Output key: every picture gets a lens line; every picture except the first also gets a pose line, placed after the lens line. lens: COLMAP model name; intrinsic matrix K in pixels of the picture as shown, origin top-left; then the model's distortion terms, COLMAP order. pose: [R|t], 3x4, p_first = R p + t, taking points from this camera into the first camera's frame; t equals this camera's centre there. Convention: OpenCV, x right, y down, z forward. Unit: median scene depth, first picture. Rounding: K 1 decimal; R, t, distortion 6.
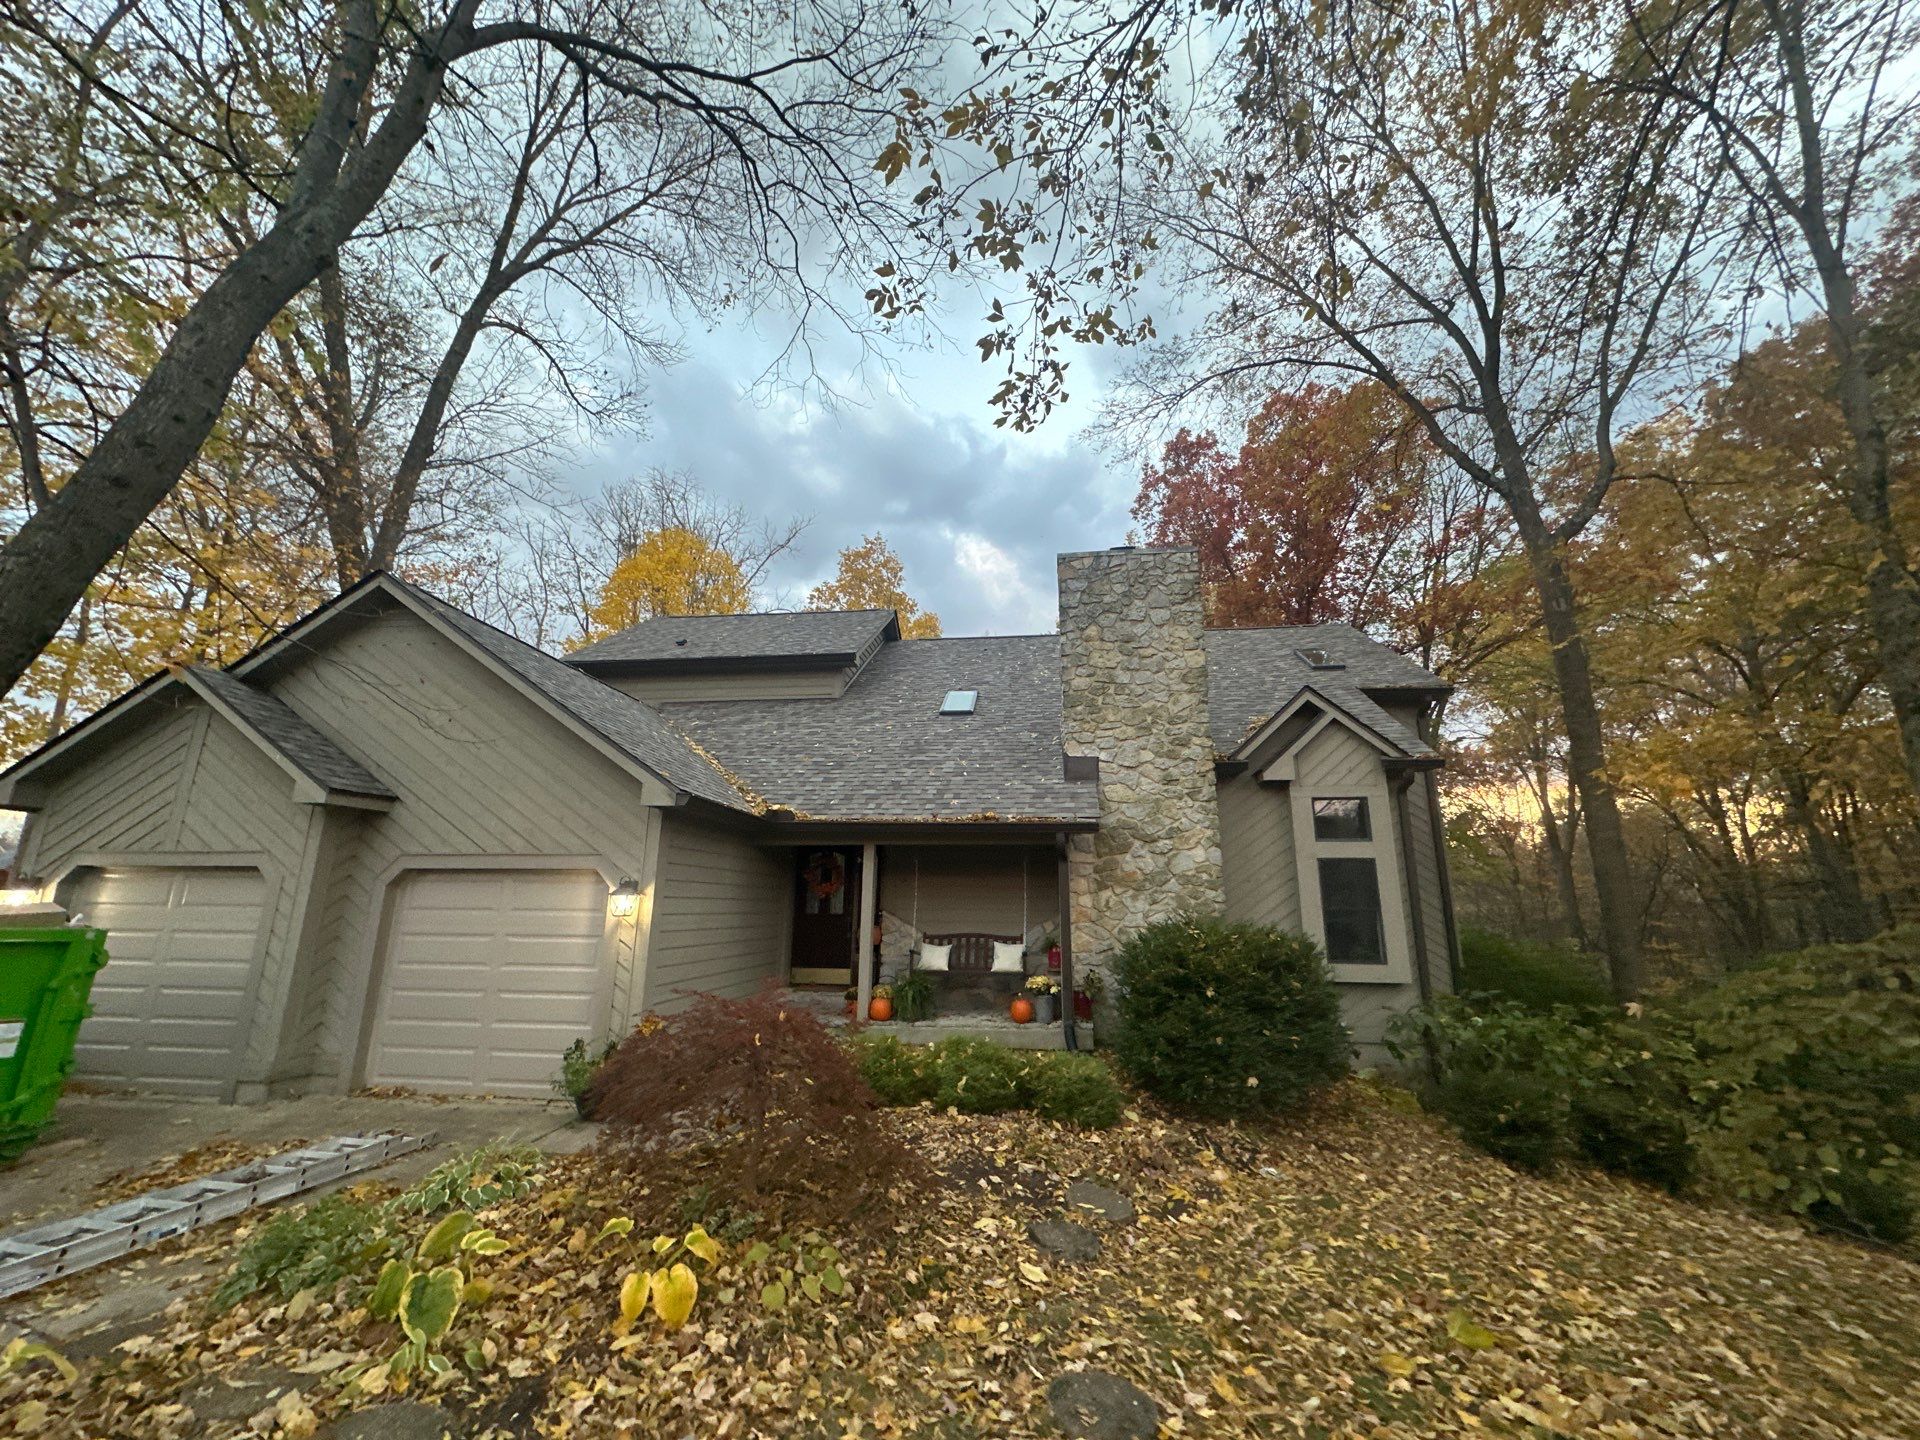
lens RADIAL K [[770.3, 0, 962.3], [0, 770.3, 726.0], [0, 0, 1]] dist [-0.008019, 0.000221]
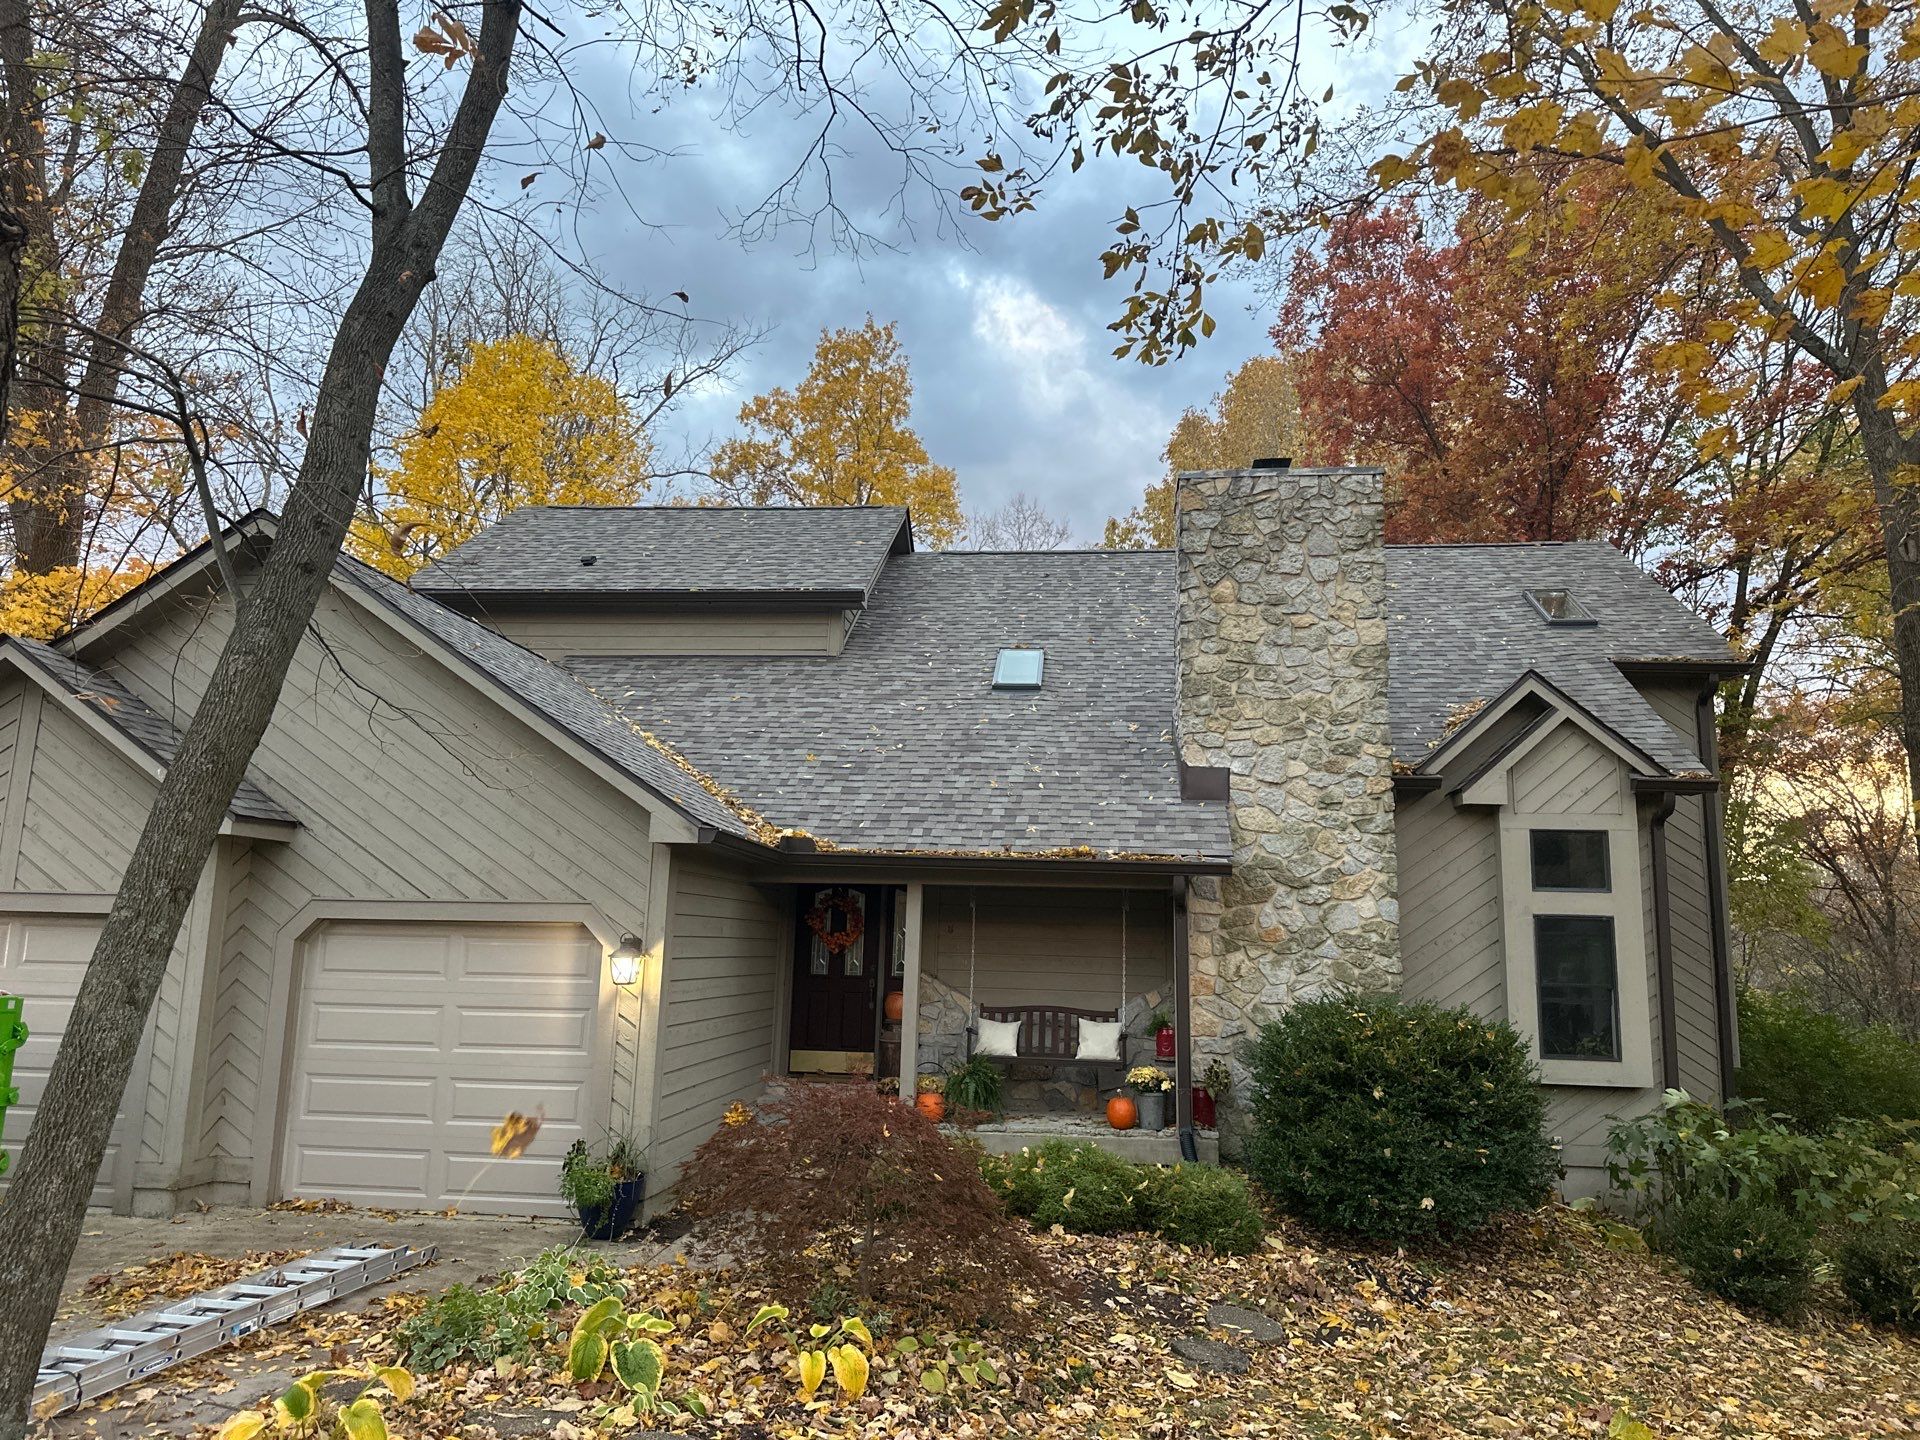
lens RADIAL K [[1347.9, 0, 957.4], [0, 1347.9, 723.4], [0, 0, 1]] dist [0.108718, -0.180895]
pose [[0.999842, 0.016920, 0.005520, -0.096099], [-0.017255, 0.997552, 0.067760, -0.093175], [-0.004360, -0.067844, 0.997686, -0.289322]]
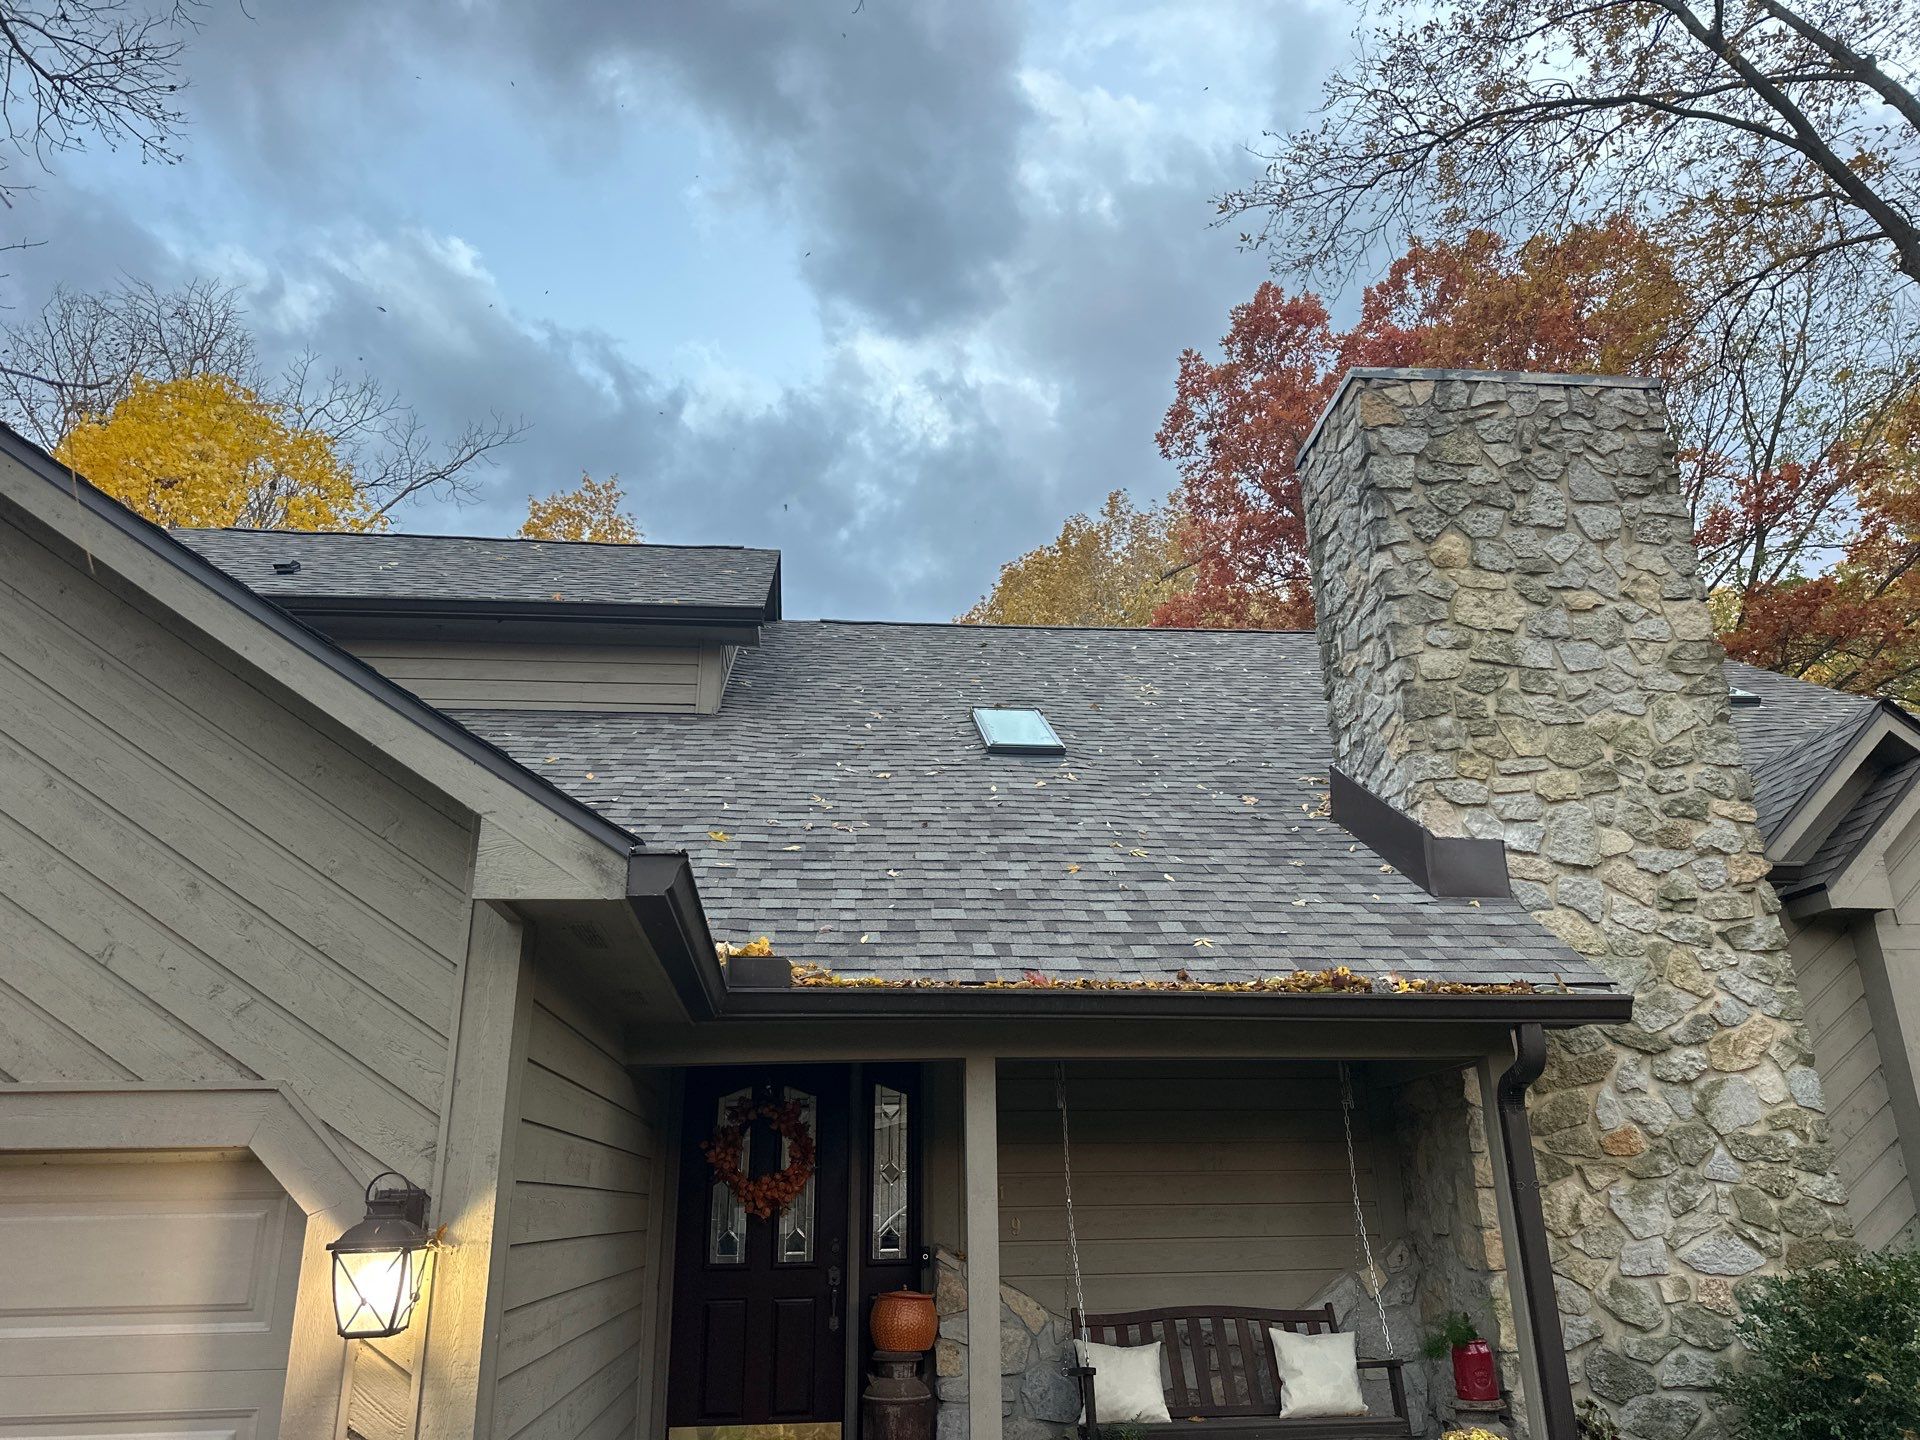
lens RADIAL K [[1347.9, 0, 957.4], [0, 1347.9, 723.4], [0, 0, 1]] dist [0.108718, -0.180895]
pose [[0.976241, 0.047592, 0.211398, -0.291882], [-0.024070, 0.993363, -0.112476, 0.075255], [-0.215348, 0.104716, 0.970907, 0.402715]]
